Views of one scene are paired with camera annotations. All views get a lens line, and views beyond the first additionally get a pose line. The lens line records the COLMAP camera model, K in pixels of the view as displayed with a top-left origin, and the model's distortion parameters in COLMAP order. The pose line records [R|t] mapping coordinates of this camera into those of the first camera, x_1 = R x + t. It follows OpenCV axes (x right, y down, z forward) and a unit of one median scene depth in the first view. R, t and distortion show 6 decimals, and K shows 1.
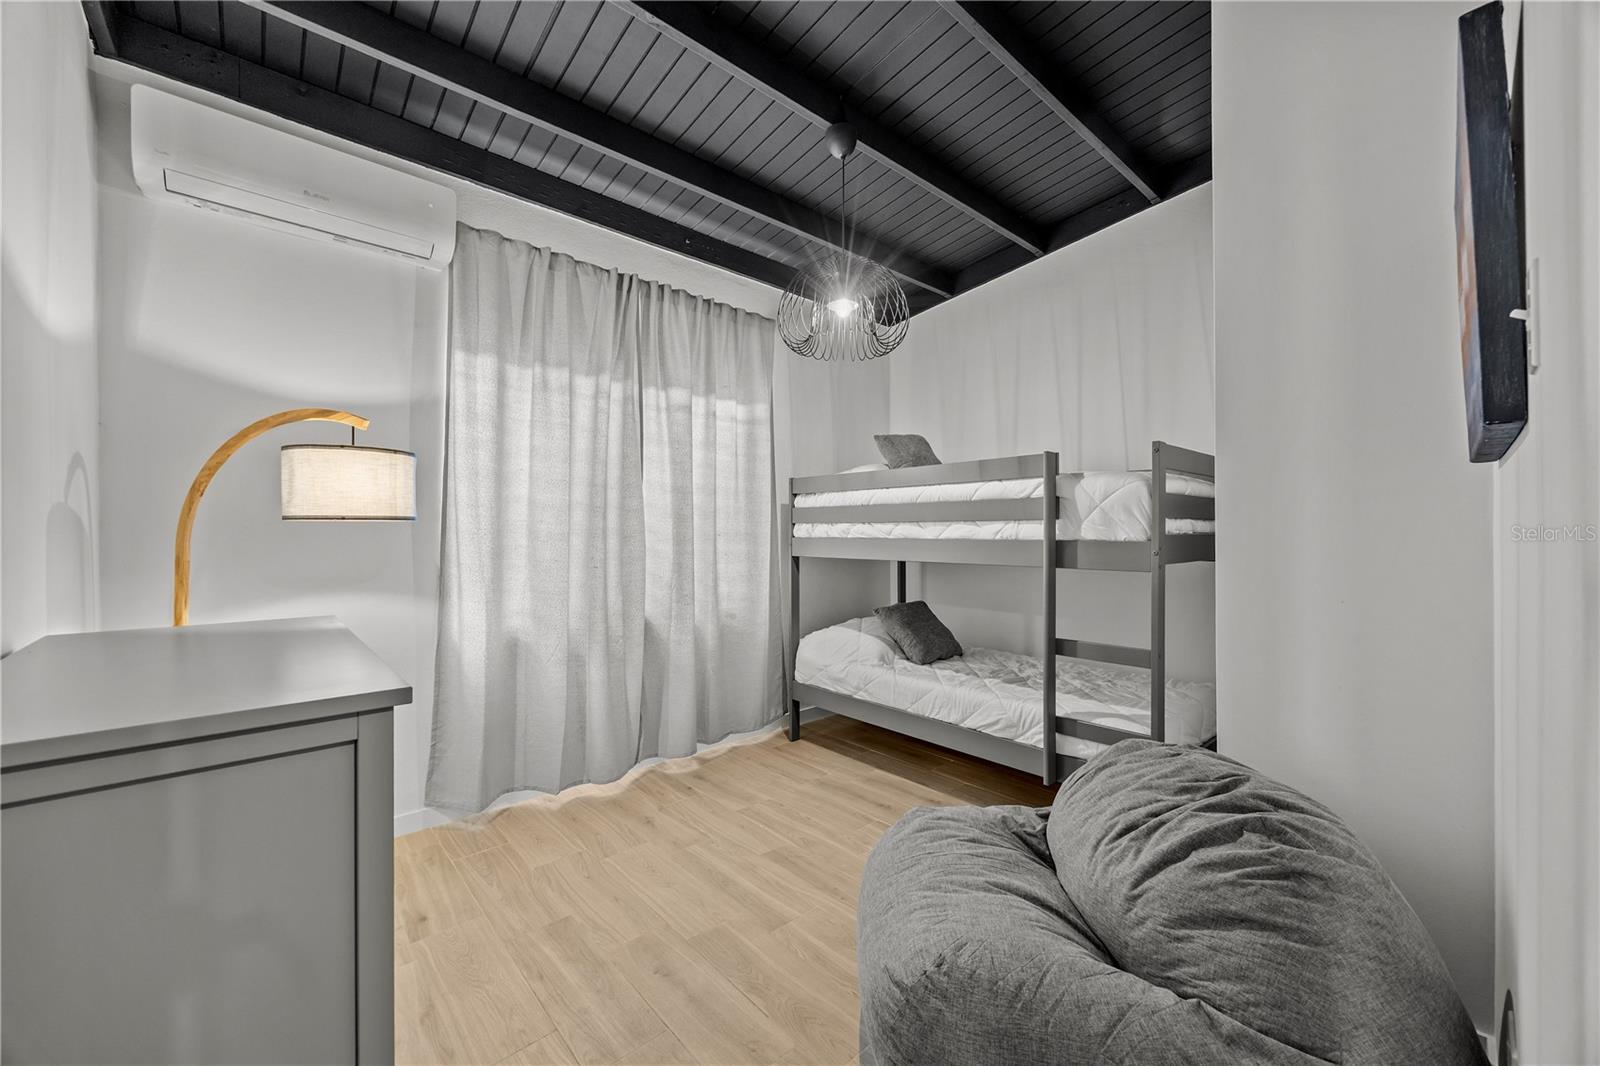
lens RADIAL K [[610.6, 0, 800.0], [0, 610.6, 533.0], [0, 0, 1]] dist [-0.001498, 0.000296]
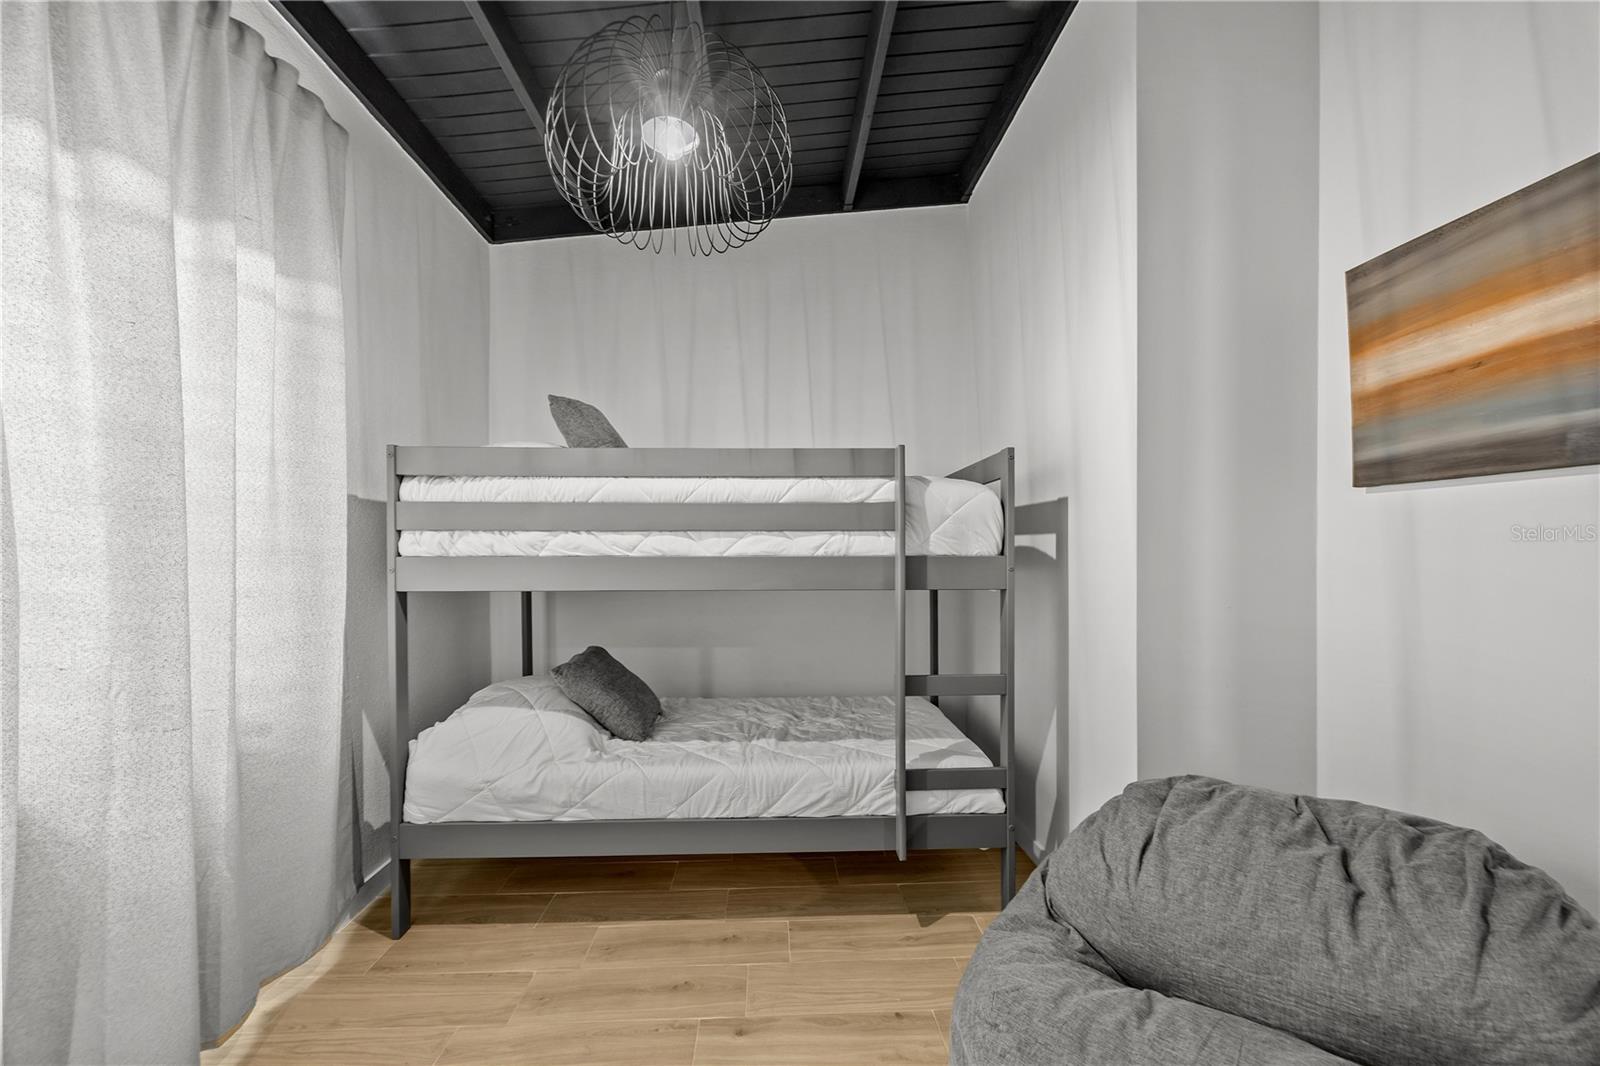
lens RADIAL K [[624.0, 0, 798.6], [0, 624.0, 542.7], [0, 0, 1]] dist [-0.006865, 0.000175]
pose [[0.633643, 0.002077, 0.773623, -0.243973], [0.001111, 0.999993, -0.003595, -0.002472], [-0.773625, 0.003137, 0.633636, 0.443422]]
